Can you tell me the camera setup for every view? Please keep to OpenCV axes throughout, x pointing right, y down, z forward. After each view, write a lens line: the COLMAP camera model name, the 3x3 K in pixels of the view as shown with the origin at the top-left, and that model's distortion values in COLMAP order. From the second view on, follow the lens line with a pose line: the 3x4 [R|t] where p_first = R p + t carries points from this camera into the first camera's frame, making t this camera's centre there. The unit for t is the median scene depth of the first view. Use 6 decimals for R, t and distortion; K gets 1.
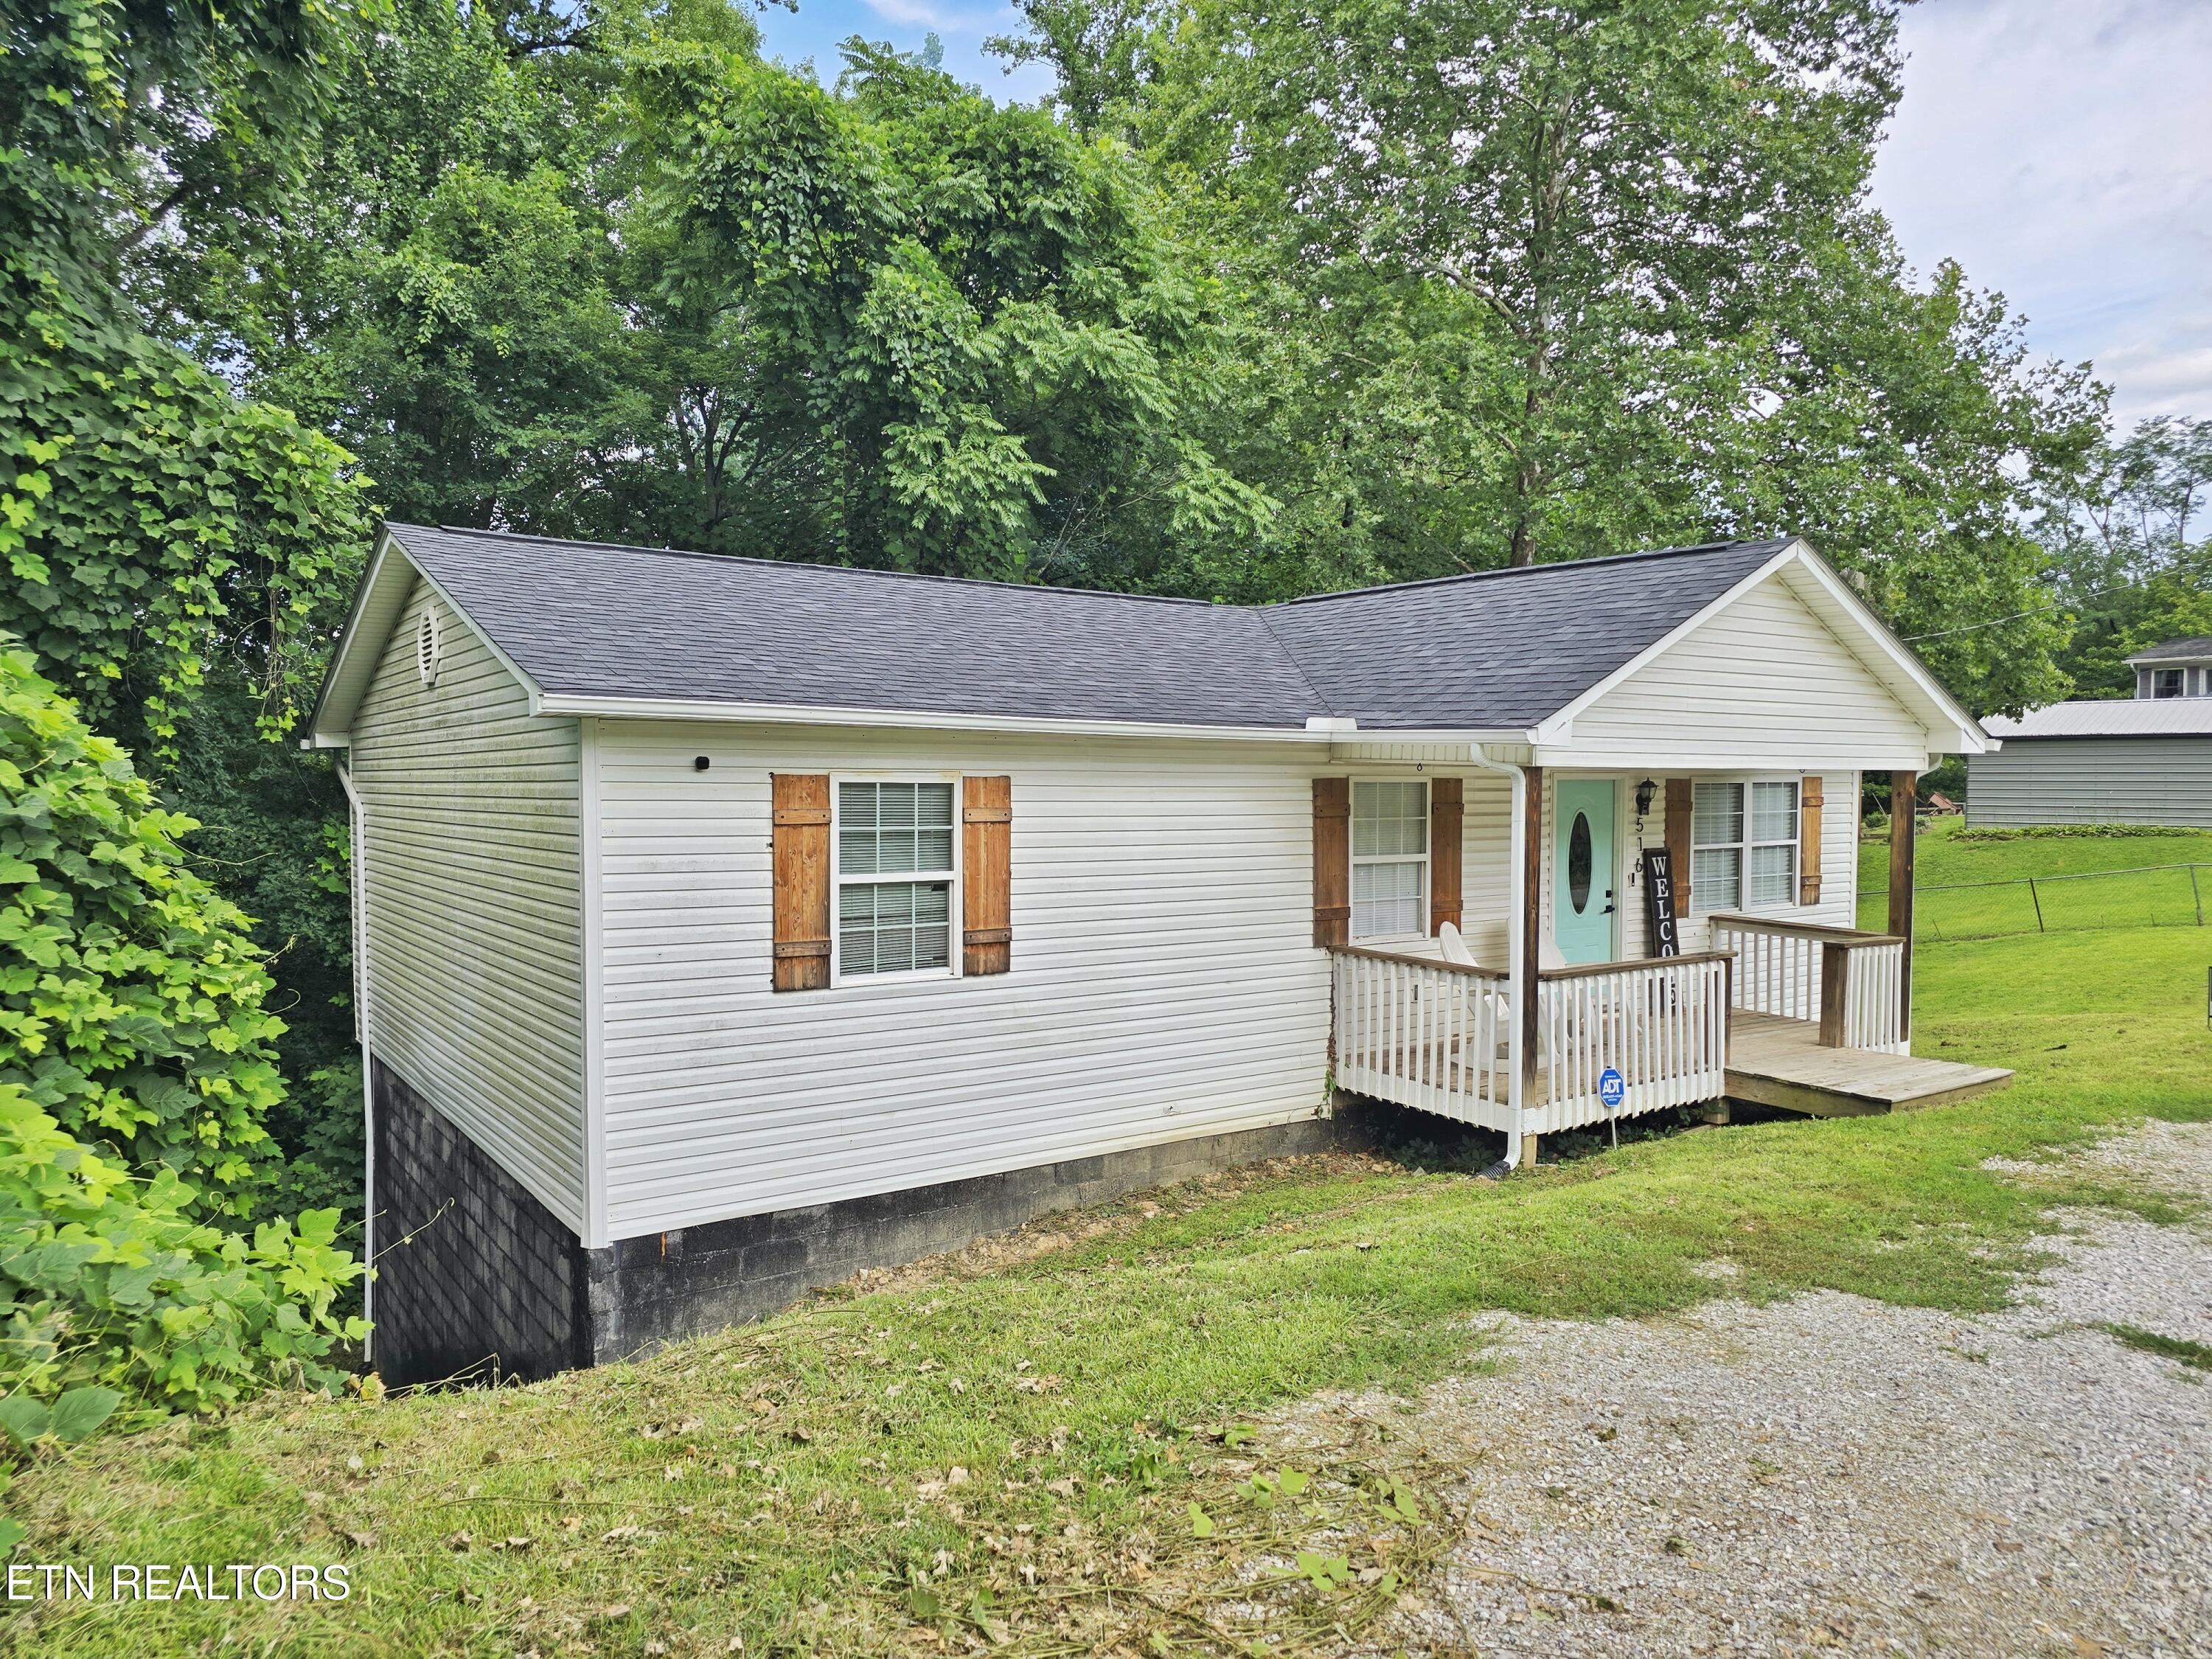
lens RADIAL K [[1490.7, 0, 1096.5], [0, 1490.7, 825.5], [0, 0, 1]] dist [0.040786, -0.009291]
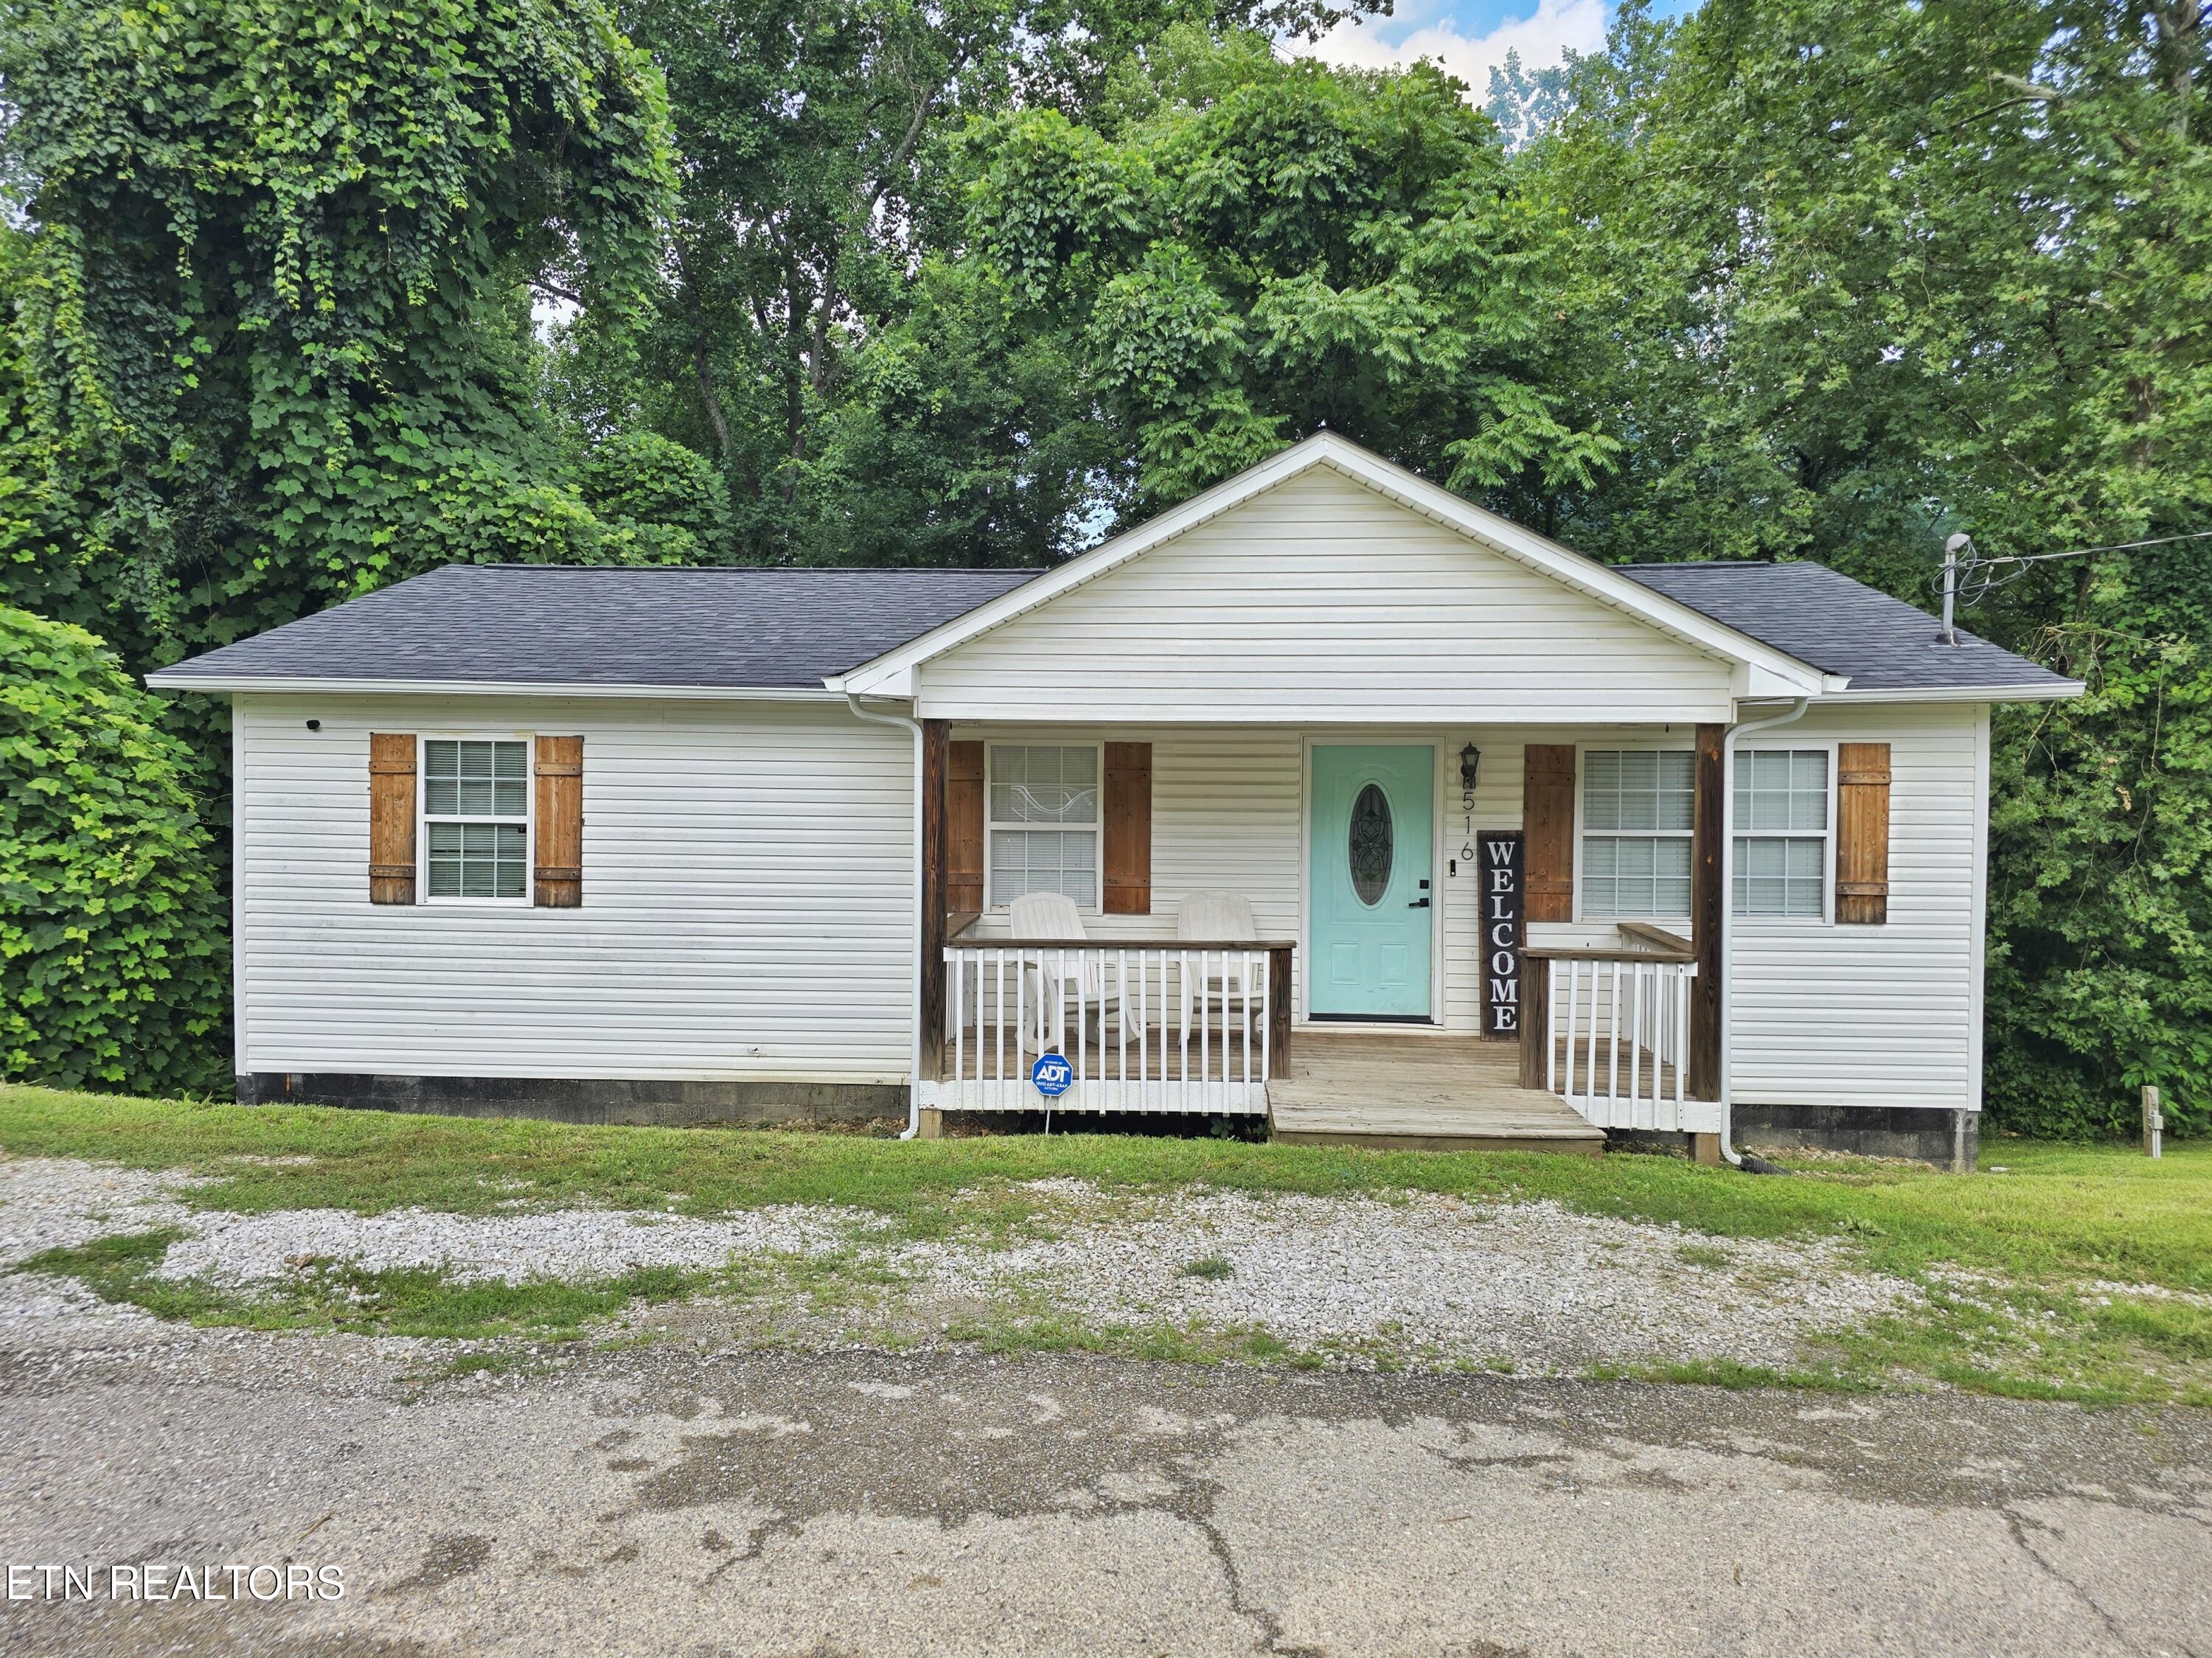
lens RADIAL K [[1490.6, 0, 1096.8], [0, 1490.6, 832.6], [0, 0, 1]] dist [0.040786, -0.009291]
pose [[0.783767, 0.022192, -0.620658, 0.914177], [-0.027021, 0.999634, 0.001620, 0.027034], [0.620466, 0.015501, 0.784080, 0.318934]]
